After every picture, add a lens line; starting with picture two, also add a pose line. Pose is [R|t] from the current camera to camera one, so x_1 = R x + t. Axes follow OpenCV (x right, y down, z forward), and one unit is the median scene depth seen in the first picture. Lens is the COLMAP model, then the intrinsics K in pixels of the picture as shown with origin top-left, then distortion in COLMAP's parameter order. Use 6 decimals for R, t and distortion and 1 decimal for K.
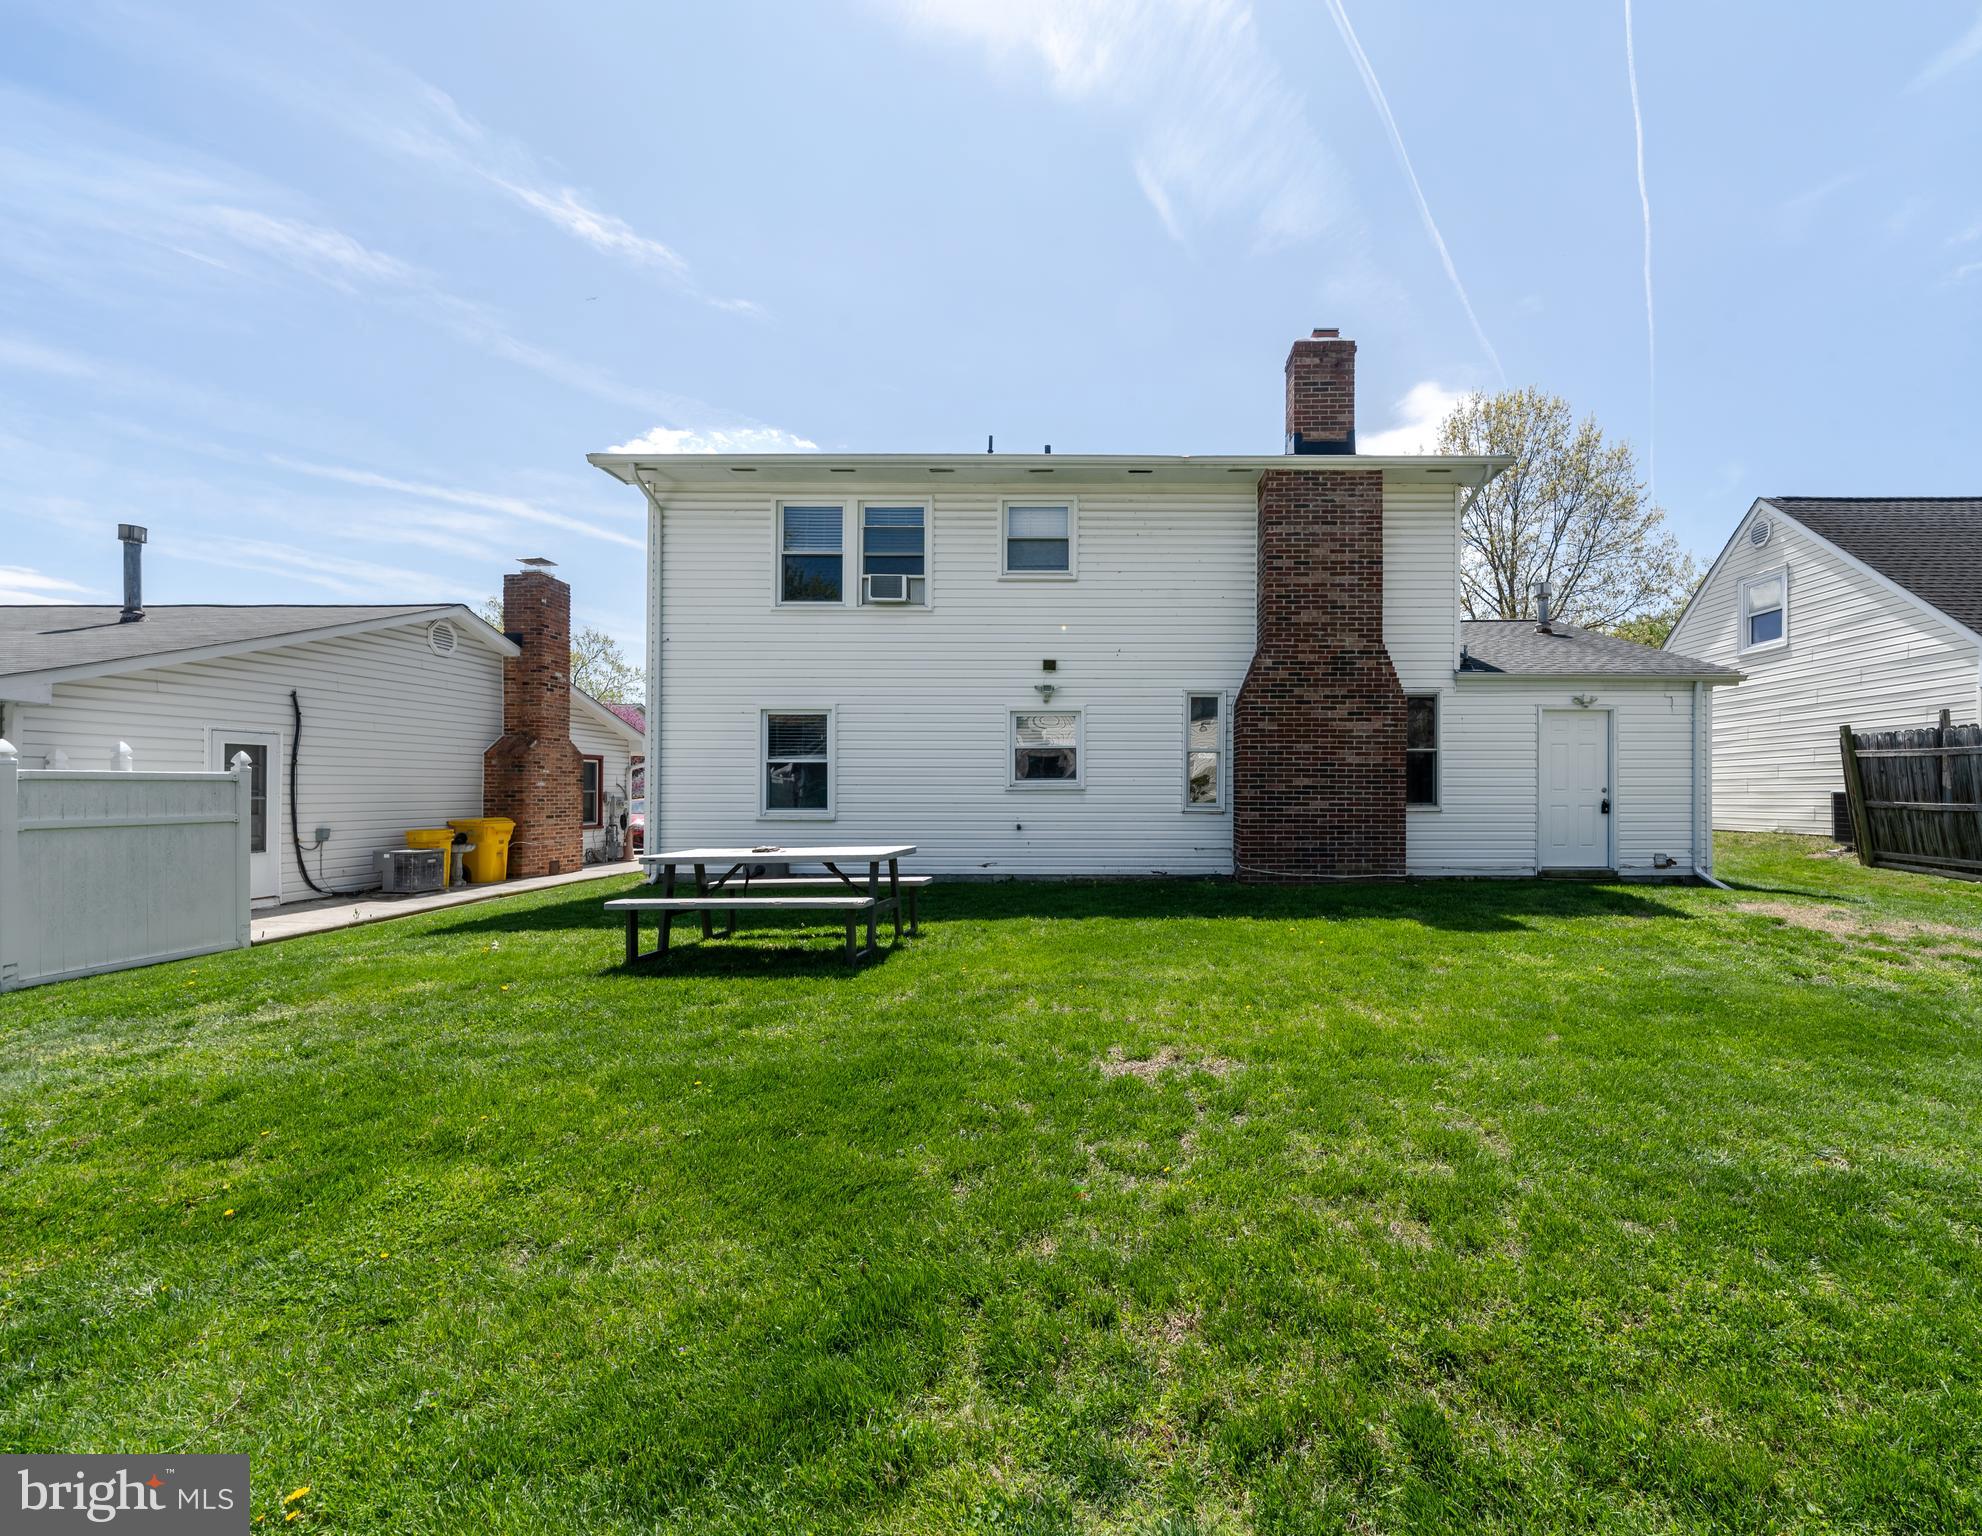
lens RADIAL K [[837.1, 0, 993.4], [0, 837.1, 785.7], [0, 0, 1]] dist [0.002147, -0.000732]
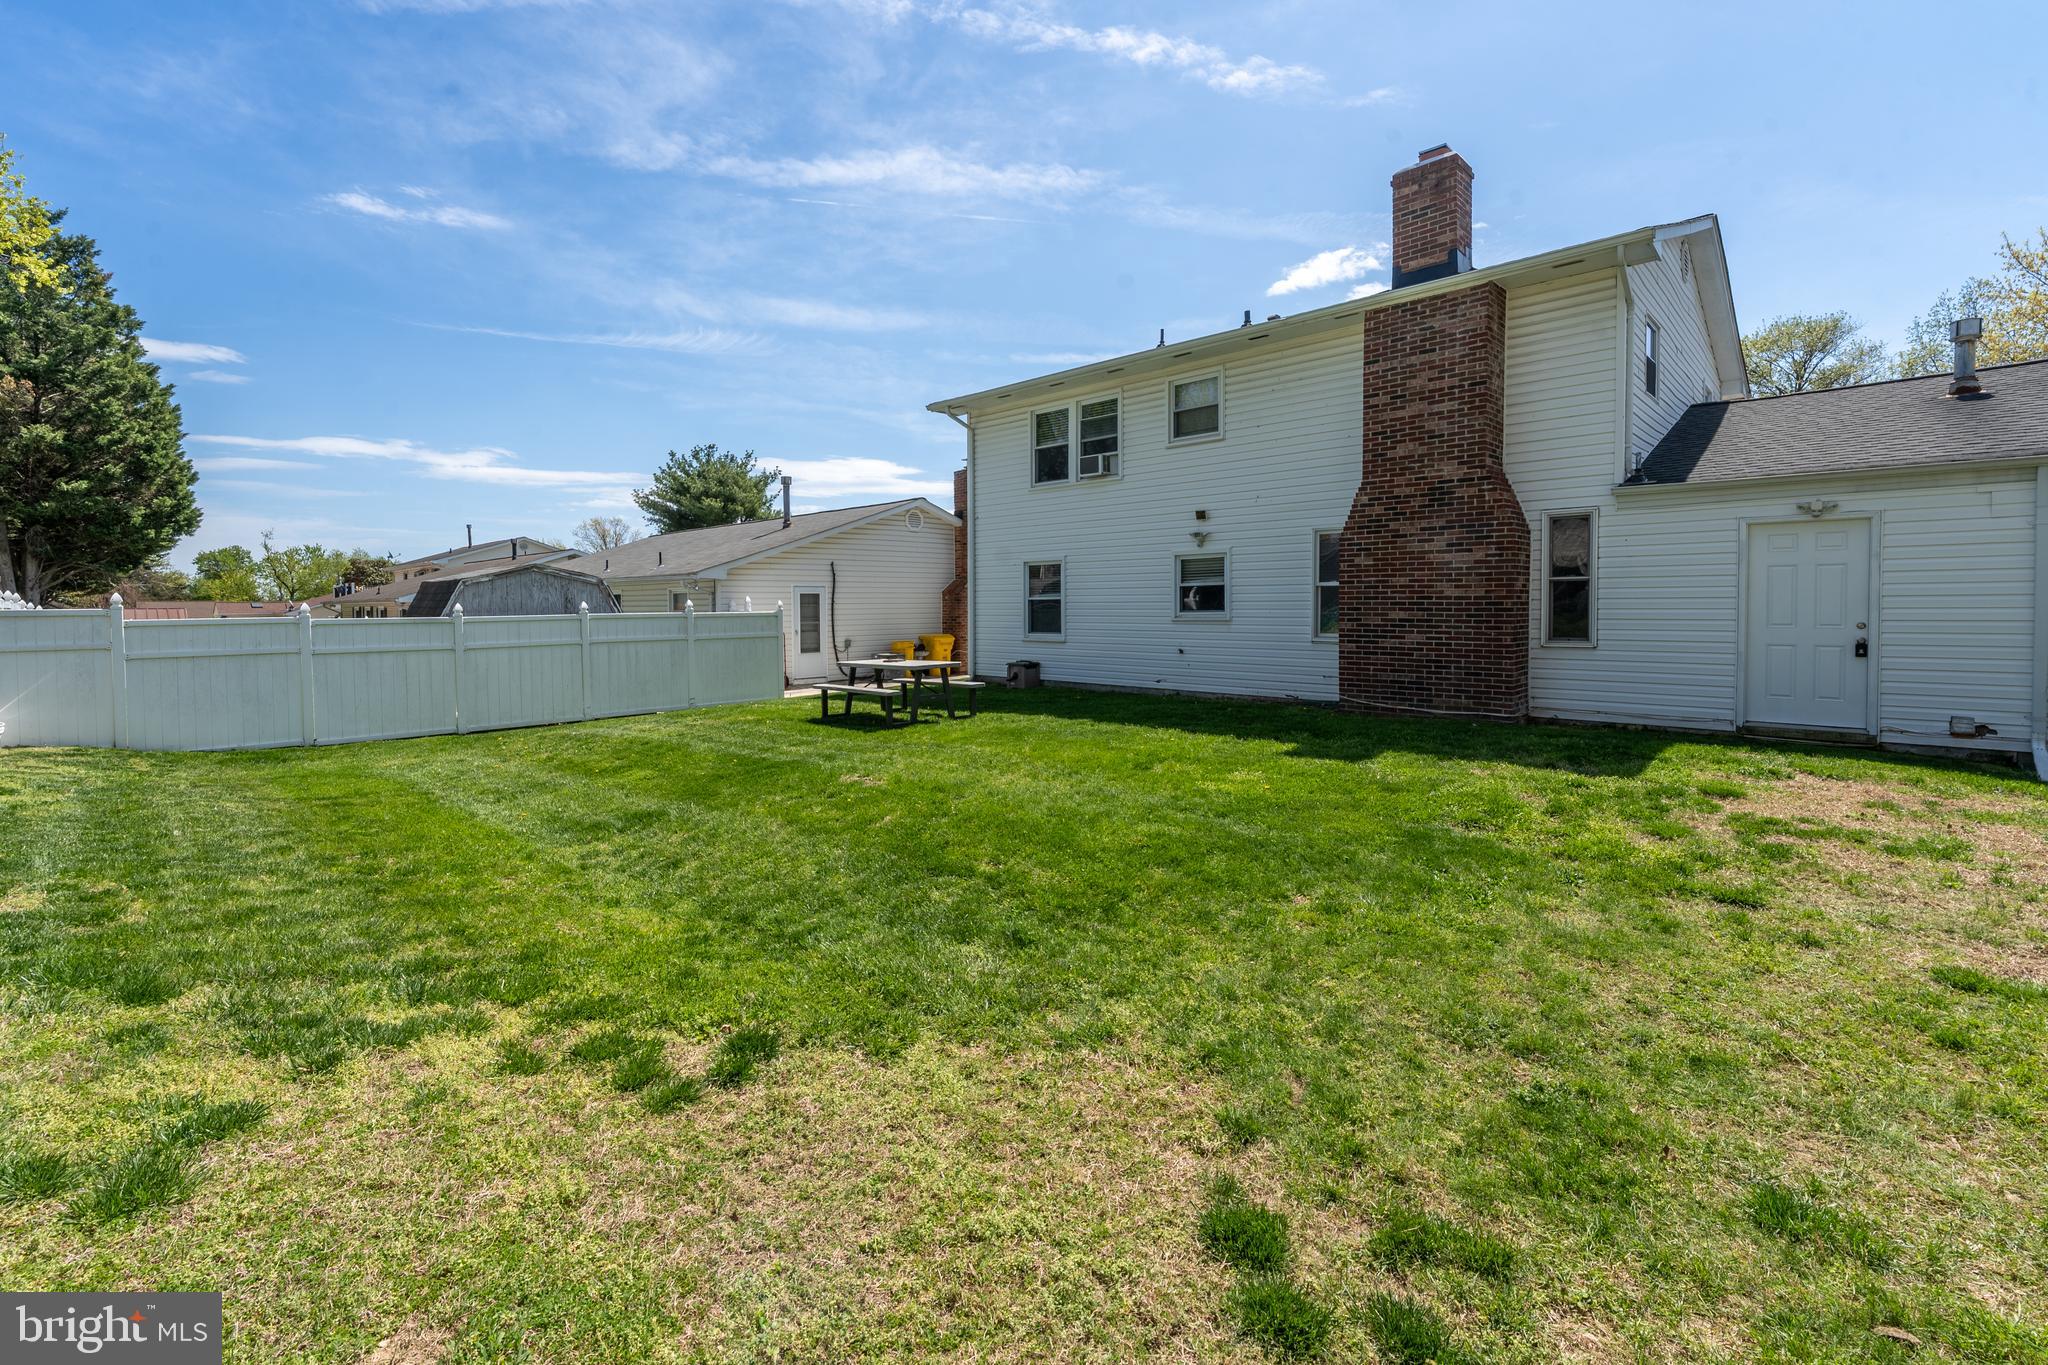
lens RADIAL K [[838.8, 0, 1005.1], [0, 838.8, 614.9], [0, 0, 1]] dist [0.002353, -0.001155]
pose [[0.734336, 0.000926, -0.678786, 0.677654], [0.013746, 0.999774, 0.016235, -0.026595], [0.678647, -0.021253, 0.734157, -0.061257]]
